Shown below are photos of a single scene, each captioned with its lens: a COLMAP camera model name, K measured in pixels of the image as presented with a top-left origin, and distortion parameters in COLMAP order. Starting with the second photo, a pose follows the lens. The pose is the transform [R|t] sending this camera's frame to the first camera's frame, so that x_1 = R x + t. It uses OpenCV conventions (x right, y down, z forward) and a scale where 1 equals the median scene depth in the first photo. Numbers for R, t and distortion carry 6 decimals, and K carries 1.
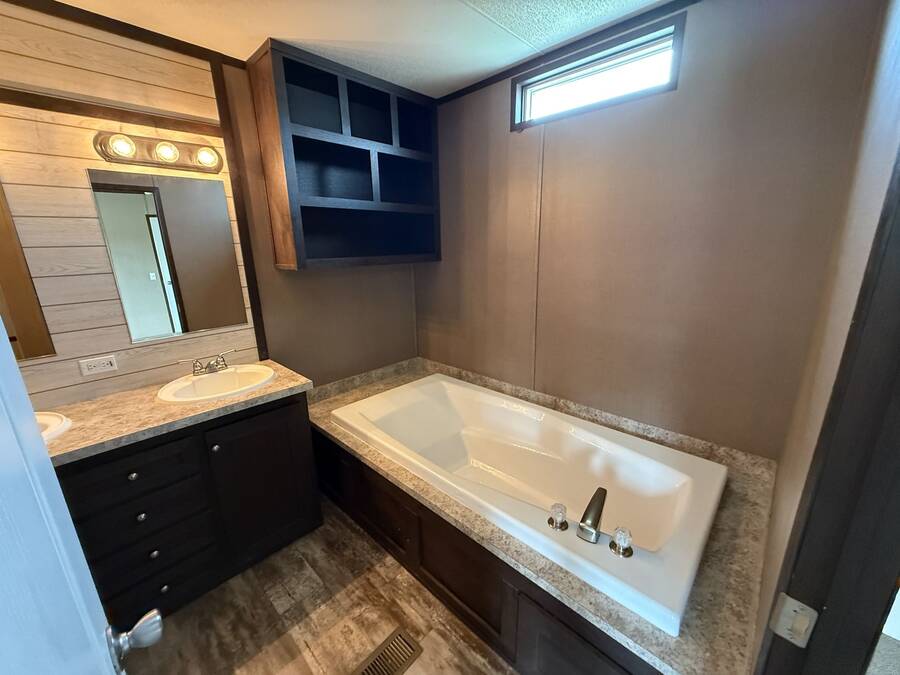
lens RADIAL K [[358.8, 0, 439.3], [0, 358.8, 343.4], [0, 0, 1]] dist [-0.002942, 0.001304]
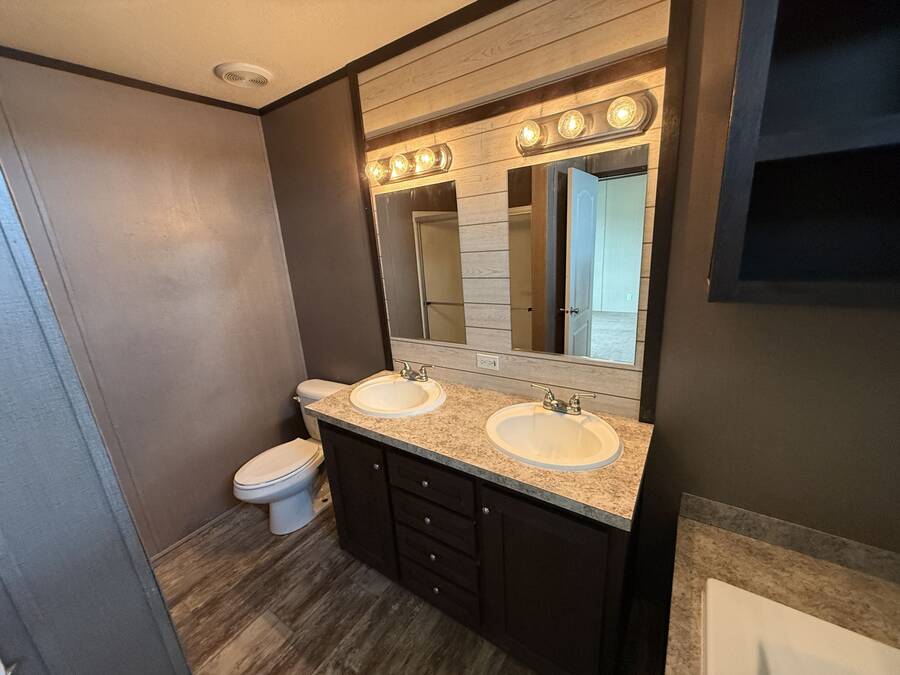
lens RADIAL K [[358.8, 0, 451.5], [0, 358.8, 340.8], [0, 0, 1]] dist [-0.002942, 0.001304]
pose [[0.196679, 0.276084, -0.940795, 0.014168], [-0.198142, 0.950931, 0.237636, -0.235246], [0.960238, 0.139673, 0.241732, 0.644443]]
